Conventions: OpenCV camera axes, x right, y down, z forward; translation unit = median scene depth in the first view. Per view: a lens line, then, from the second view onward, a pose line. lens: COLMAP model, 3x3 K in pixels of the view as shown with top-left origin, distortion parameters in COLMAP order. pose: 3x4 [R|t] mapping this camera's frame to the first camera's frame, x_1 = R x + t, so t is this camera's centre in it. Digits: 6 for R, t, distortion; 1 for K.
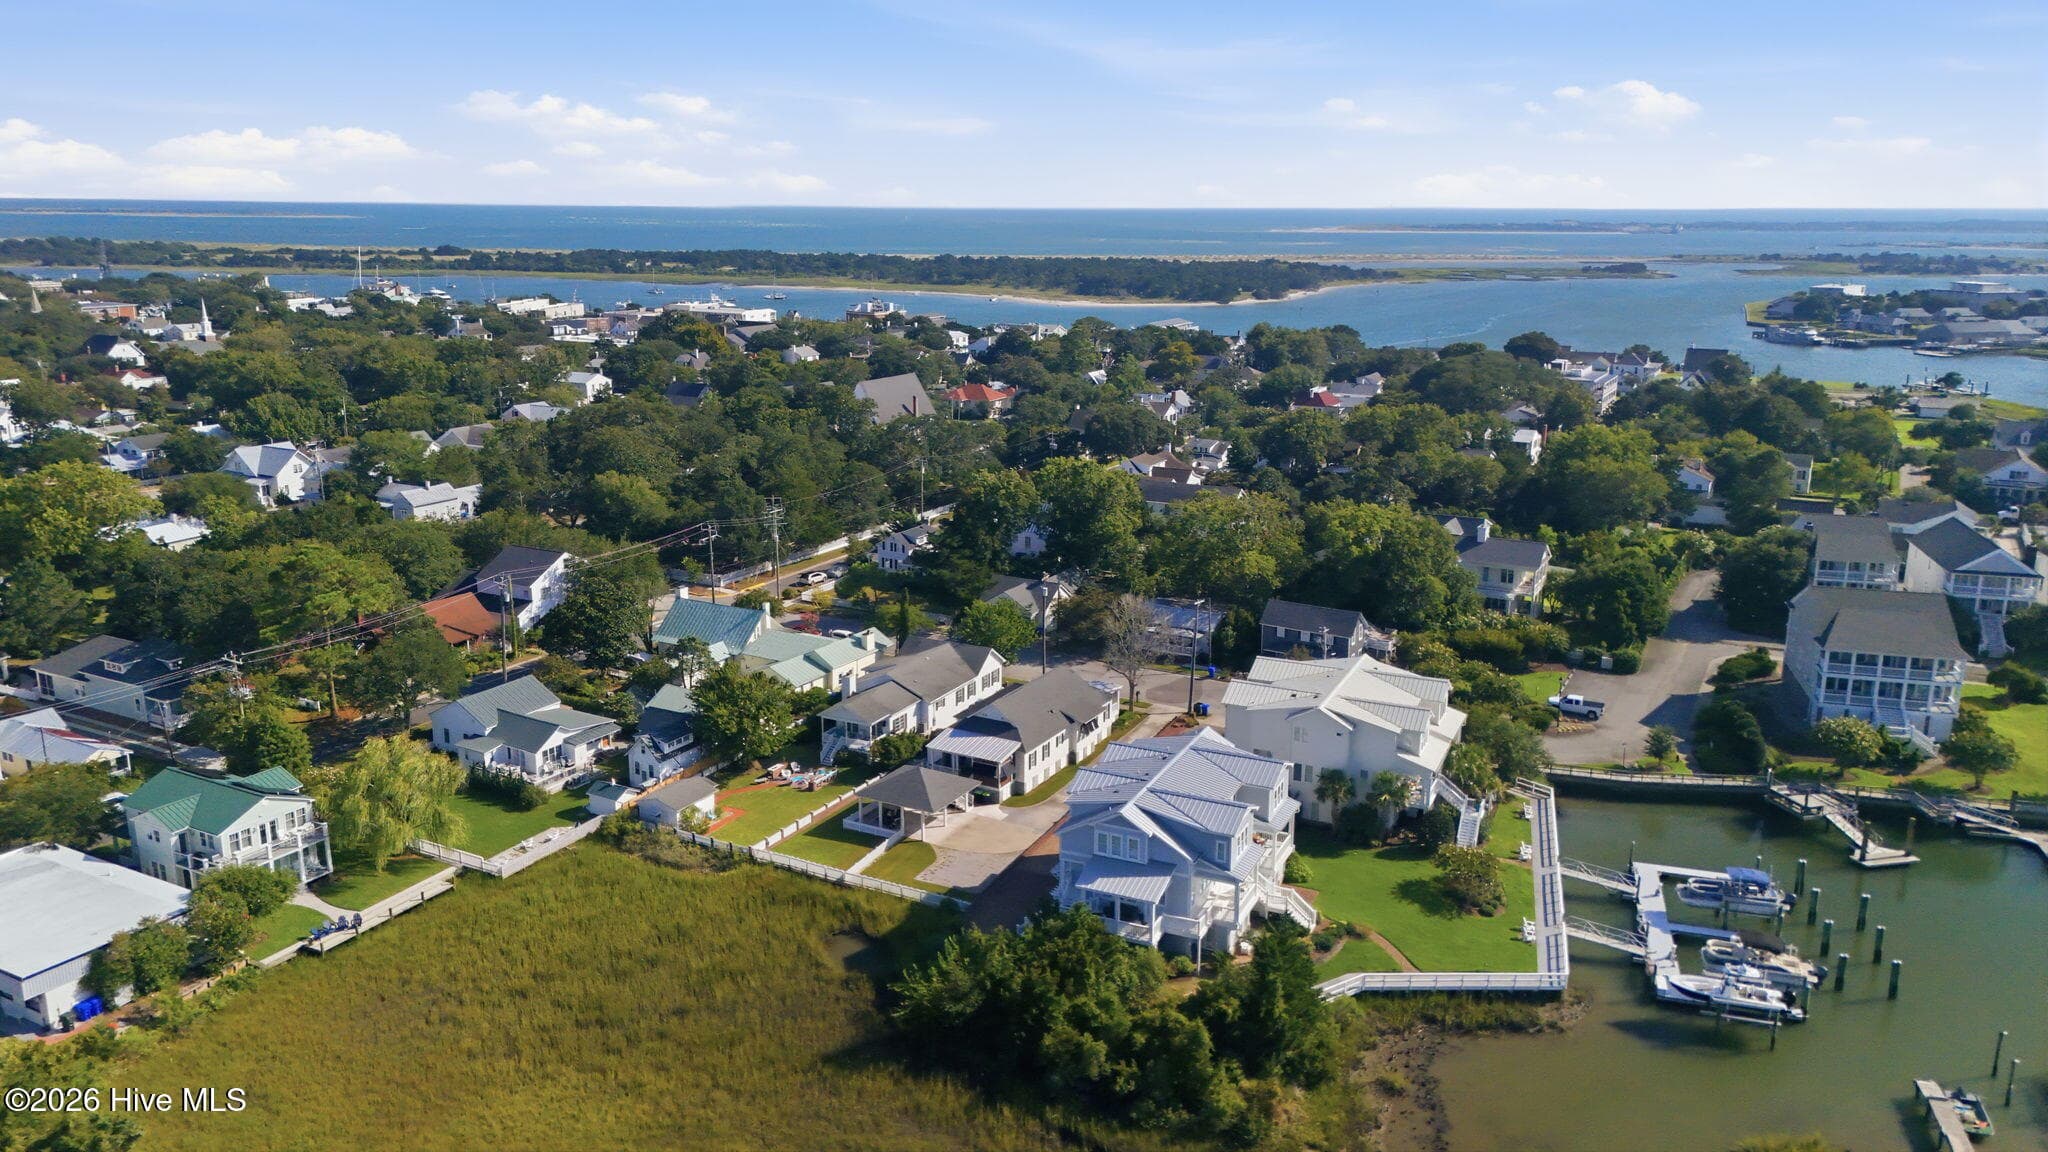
lens RADIAL K [[1517.1, 0, 1024.0], [0, 1517.1, 576.0], [0, 0, 1]] dist [0.078415, -0.062891]
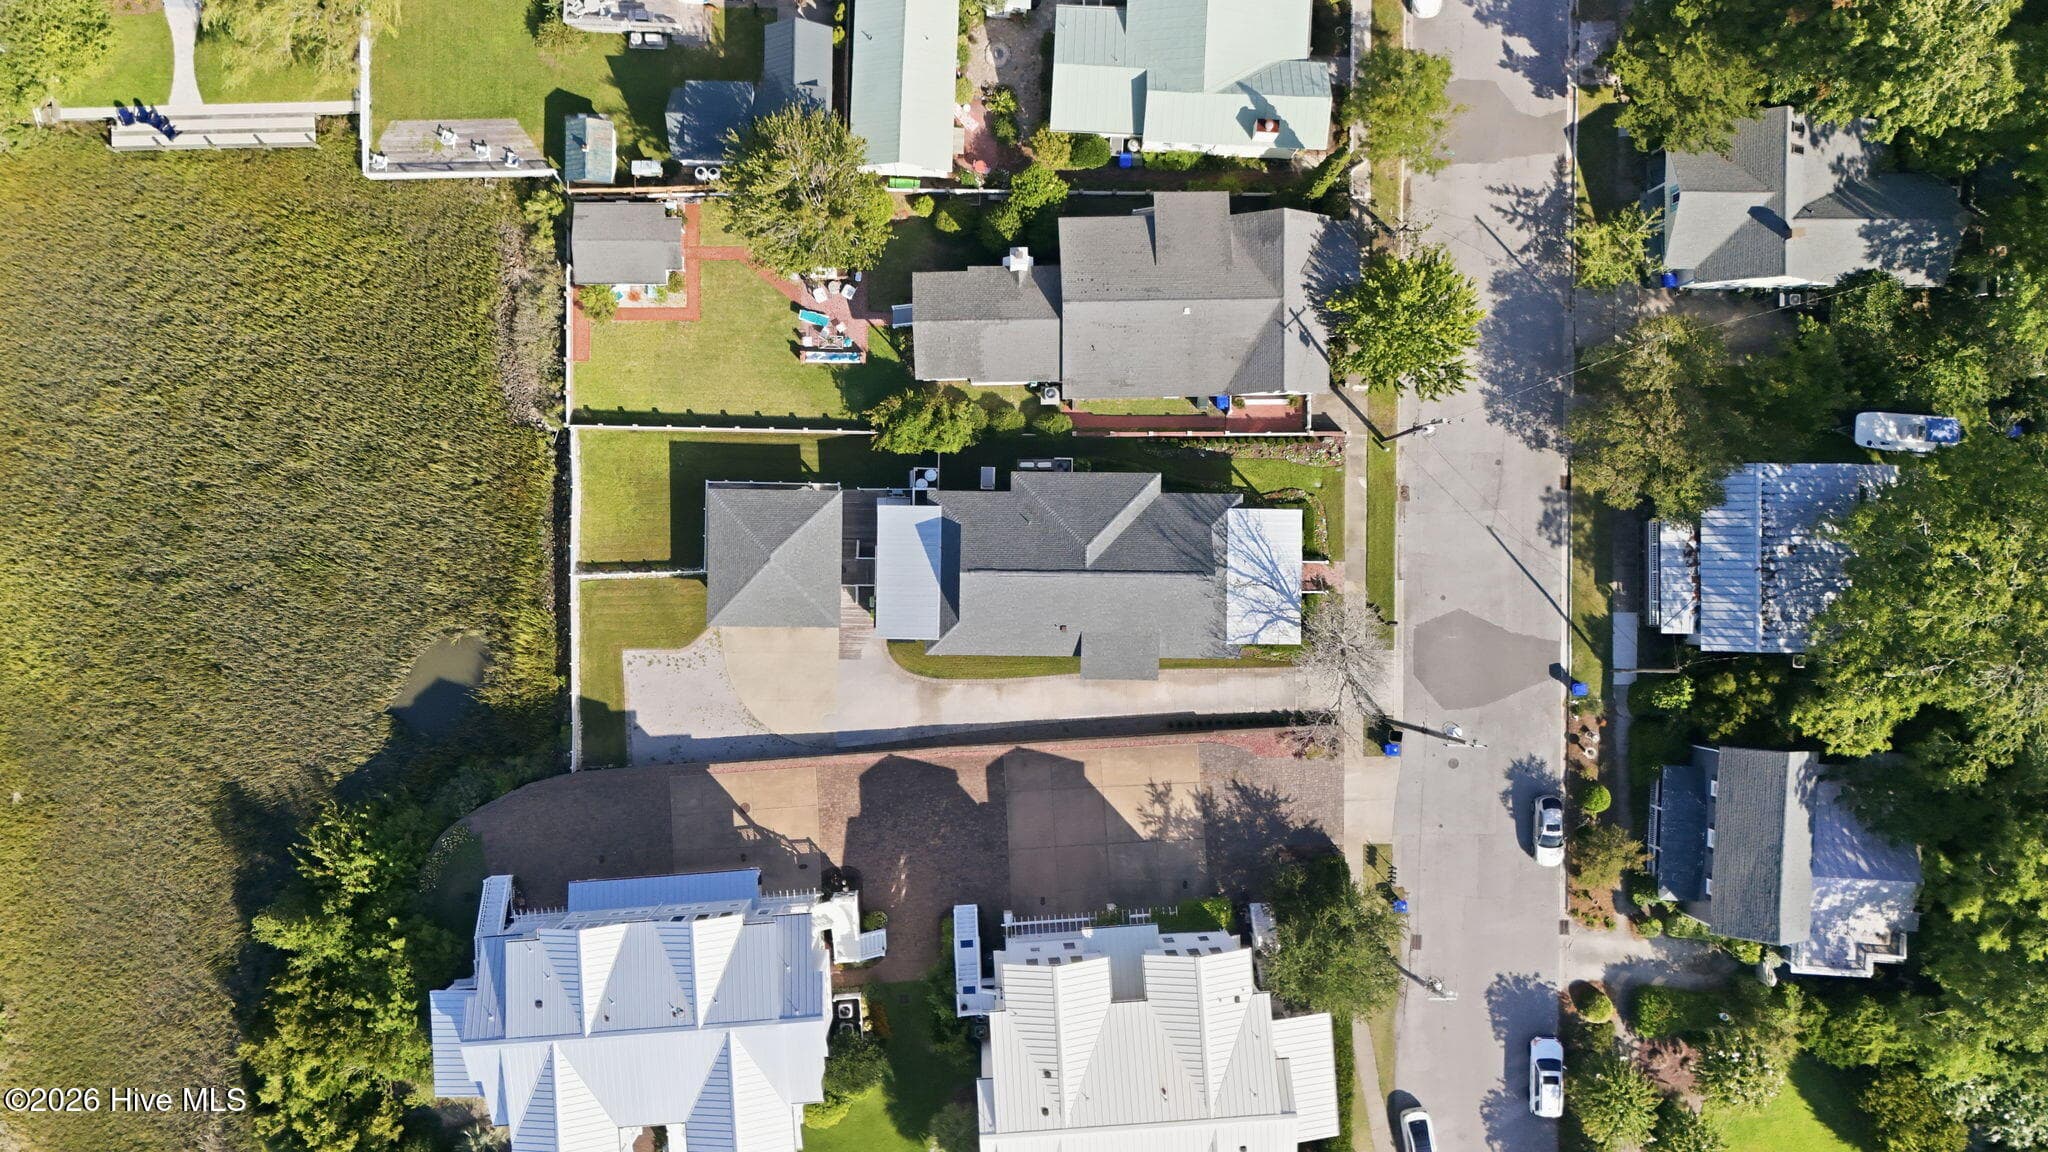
lens RADIAL K [[1517.1, 0, 1024.0], [0, 1517.1, 576.0], [0, 0, 1]] dist [0.078415, -0.062891]
pose [[0.469697, 0.882517, -0.023427, 0.012460], [-0.190759, 0.127365, 0.973339, -0.496307], [0.861972, -0.452706, 0.228171, 0.826086]]
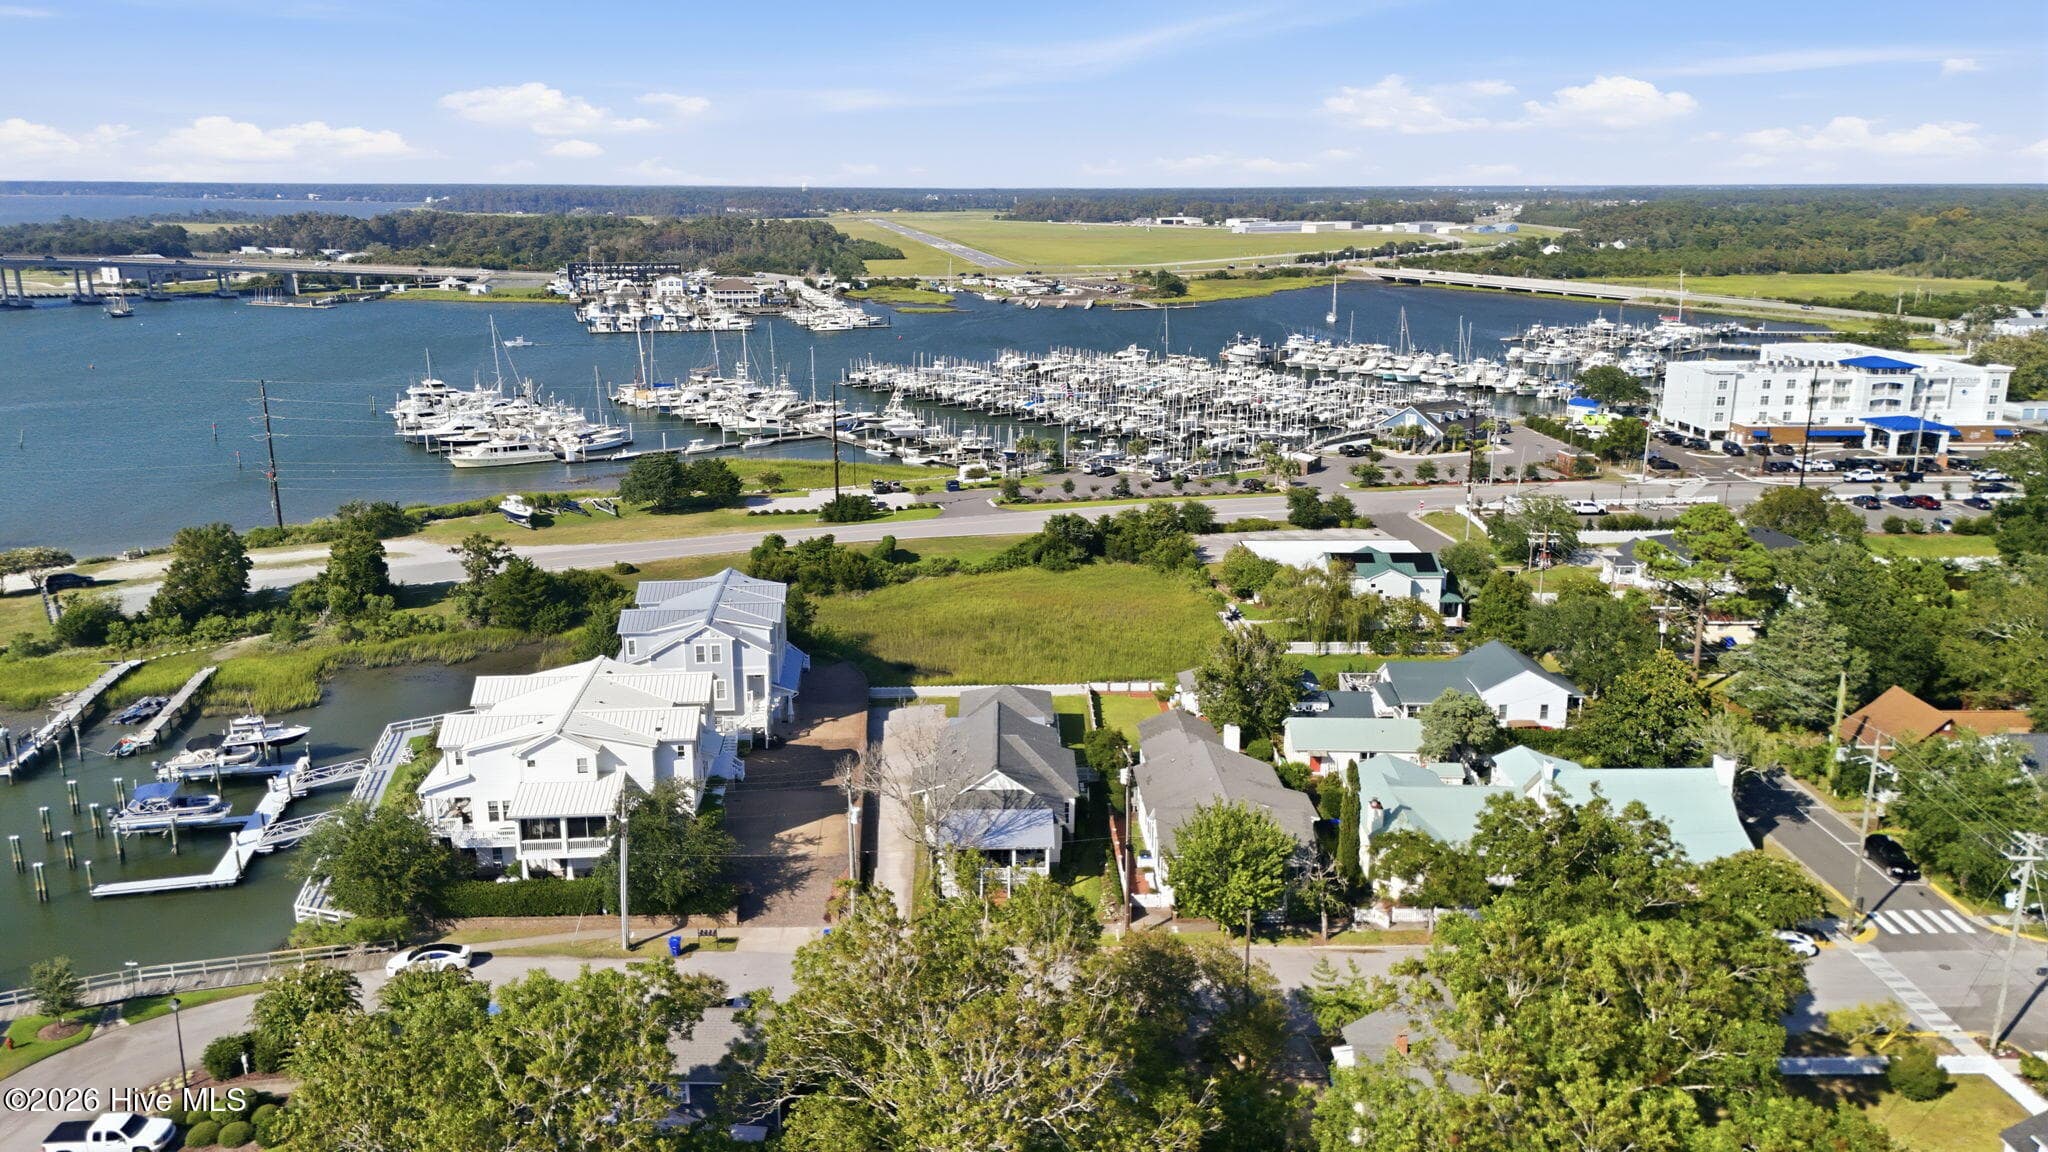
lens RADIAL K [[1454.0, 0, 1014.5], [0, 1454.0, 640.6], [0, 0, 1]] dist [0.076458, -0.084593]
pose [[-0.873608, 0.111997, -0.473566, 0.346896], [-0.134069, 0.880102, 0.455463, -0.307597], [0.467797, 0.461387, -0.753849, 1.522040]]
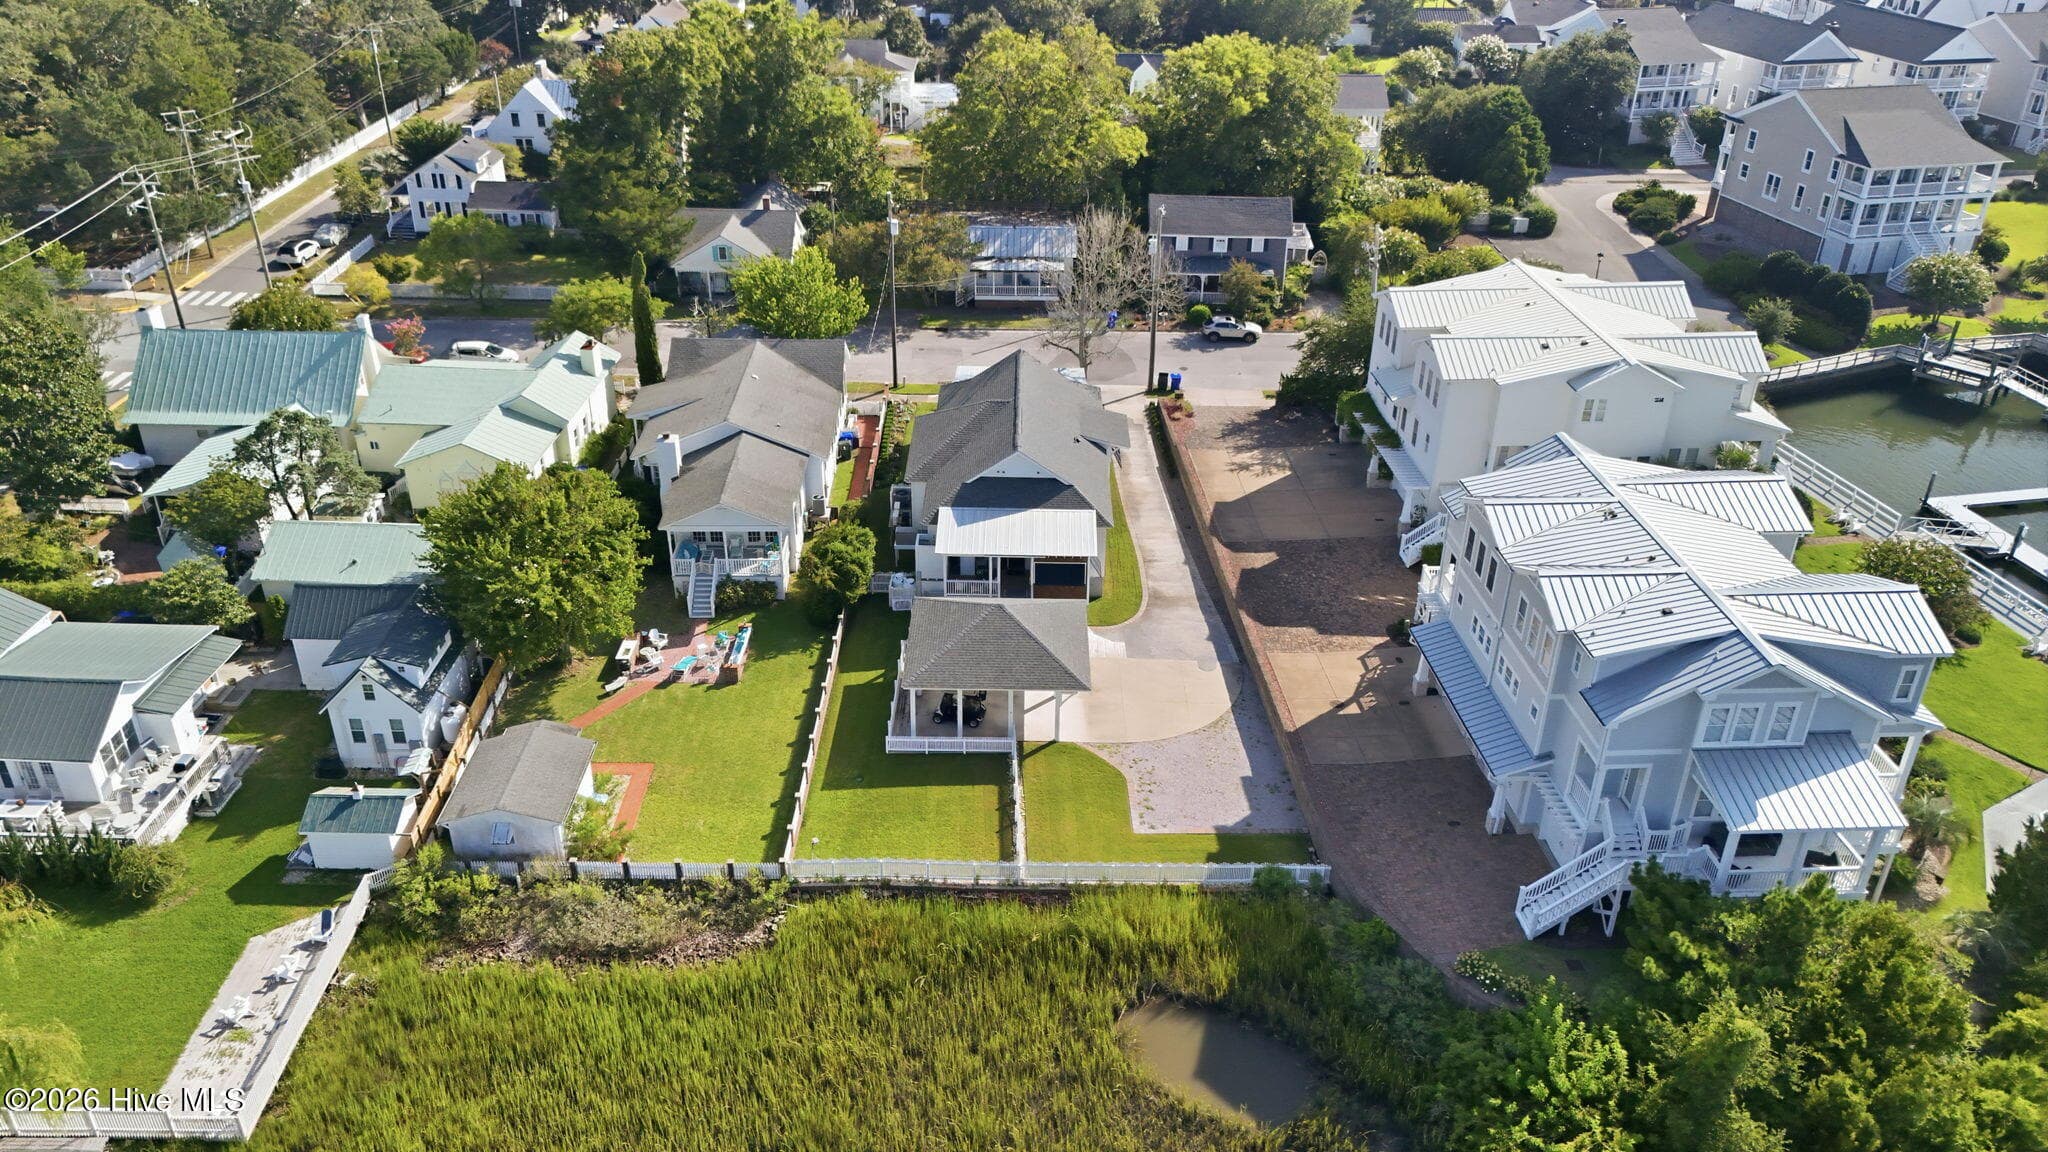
lens RADIAL K [[1517.1, 0, 1024.0], [0, 1517.1, 576.0], [0, 0, 1]] dist [0.078415, -0.062891]
pose [[0.878081, -0.225564, 0.422013, -0.242096], [0.107761, 0.952486, 0.284883, -0.026276], [-0.466221, -0.204674, 0.860667, 0.480168]]
